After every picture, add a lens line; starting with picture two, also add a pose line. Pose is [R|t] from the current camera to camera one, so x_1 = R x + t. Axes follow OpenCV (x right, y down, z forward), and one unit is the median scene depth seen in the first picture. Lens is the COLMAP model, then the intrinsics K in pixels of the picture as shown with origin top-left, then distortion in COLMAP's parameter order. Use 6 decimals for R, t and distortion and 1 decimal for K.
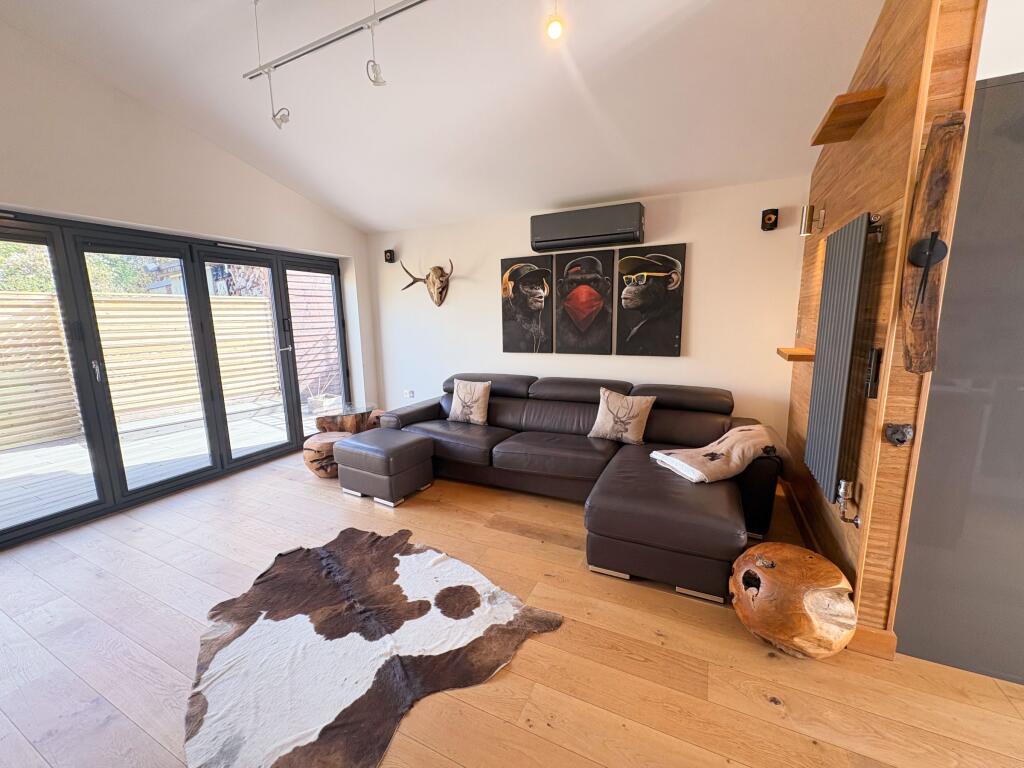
lens RADIAL K [[406.3, 0, 512.0], [0, 406.3, 385.4], [0, 0, 1]] dist [0.000396, -0.000353]
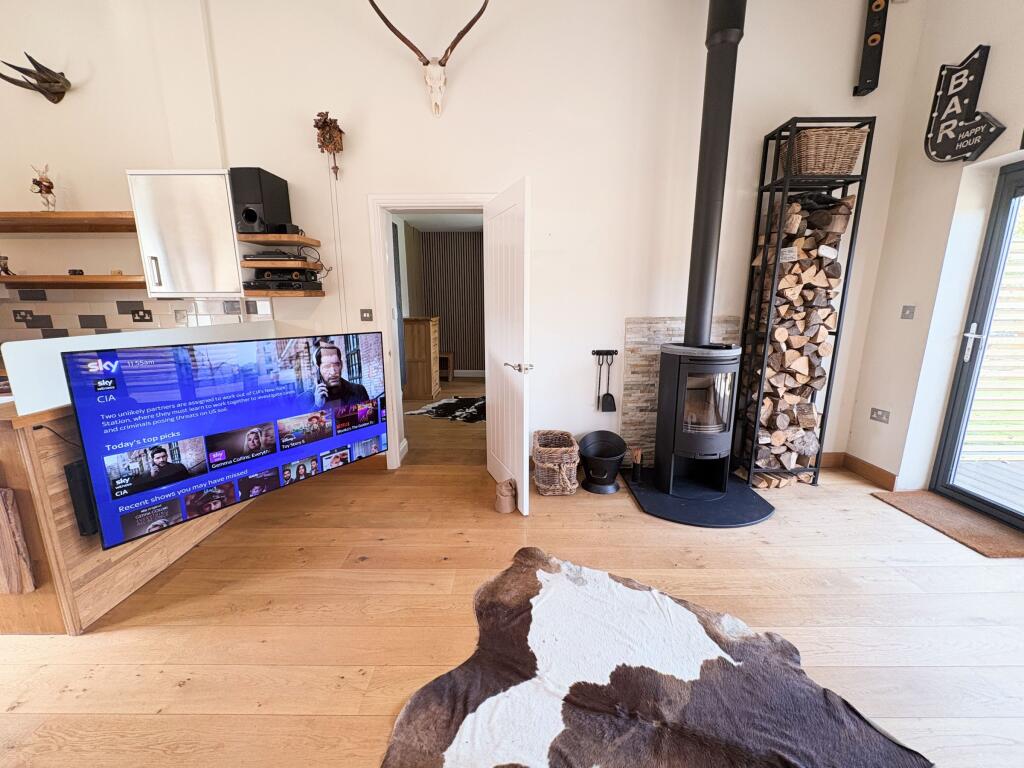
lens RADIAL K [[406.3, 0, 509.5], [0, 406.3, 383.5], [0, 0, 1]] dist [0.000396, -0.000353]
pose [[-0.903059, 0.110367, -0.415095, 0.020575], [-0.052639, 0.930699, 0.361979, -0.102167], [0.426279, 0.348738, -0.834666, 0.680909]]
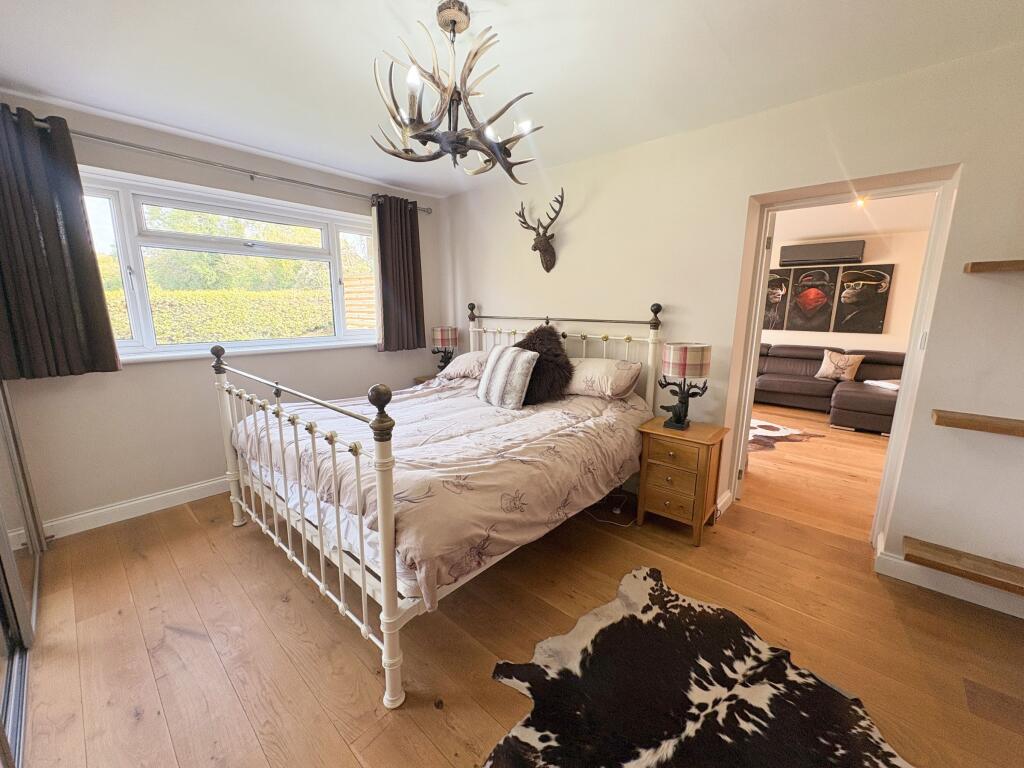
lens RADIAL K [[406.3, 0, 511.1], [0, 406.3, 387.5], [0, 0, 1]] dist [0.000396, -0.000353]
pose [[0.960145, 0.079288, -0.268020, -0.514737], [-0.071805, 0.996709, 0.037622, 0.173398], [0.270121, -0.016878, 0.962678, -0.892272]]
